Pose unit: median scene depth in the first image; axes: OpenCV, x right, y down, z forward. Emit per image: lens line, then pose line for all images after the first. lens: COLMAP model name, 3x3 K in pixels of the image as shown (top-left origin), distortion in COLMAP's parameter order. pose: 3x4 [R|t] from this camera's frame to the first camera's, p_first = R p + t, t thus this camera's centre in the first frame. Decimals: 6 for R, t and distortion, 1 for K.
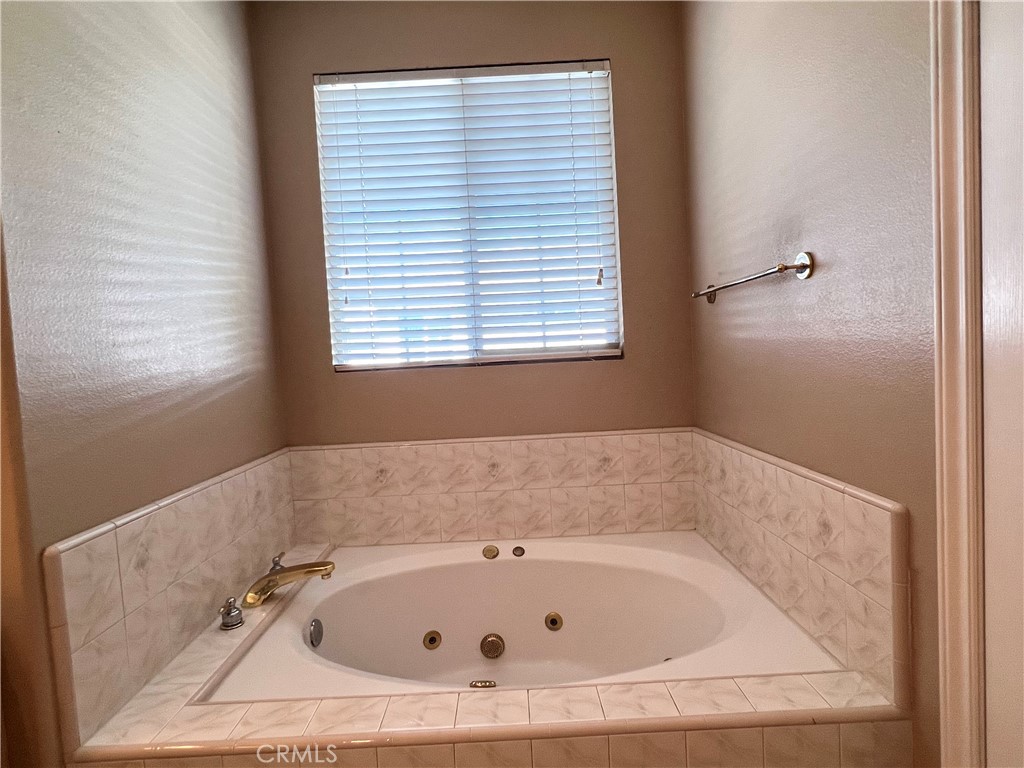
lens RADIAL K [[536.5, 0, 509.0], [0, 536.5, 383.4], [0, 0, 1]] dist [0.002795, 0.000067]
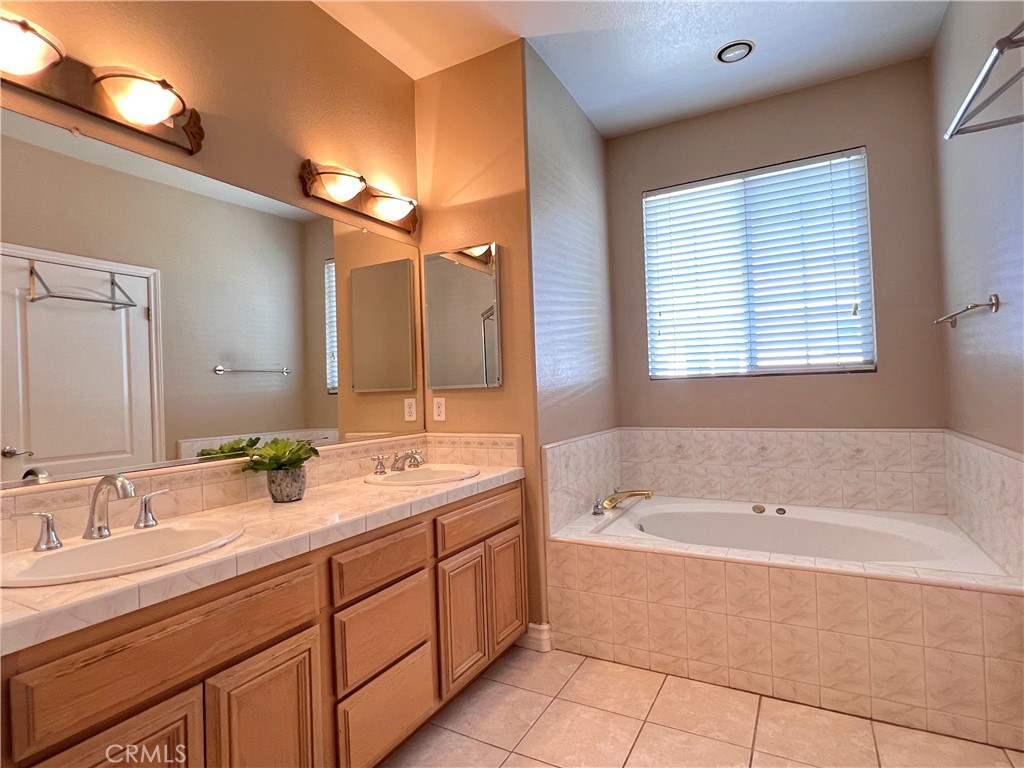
lens RADIAL K [[536.5, 0, 515.4], [0, 536.5, 383.6], [0, 0, 1]] dist [0.002795, 0.000067]
pose [[0.875792, 0.015767, -0.482430, 0.078958], [-0.035808, 0.998835, -0.032360, 0.053670], [0.481358, 0.045615, 0.875336, -0.535282]]
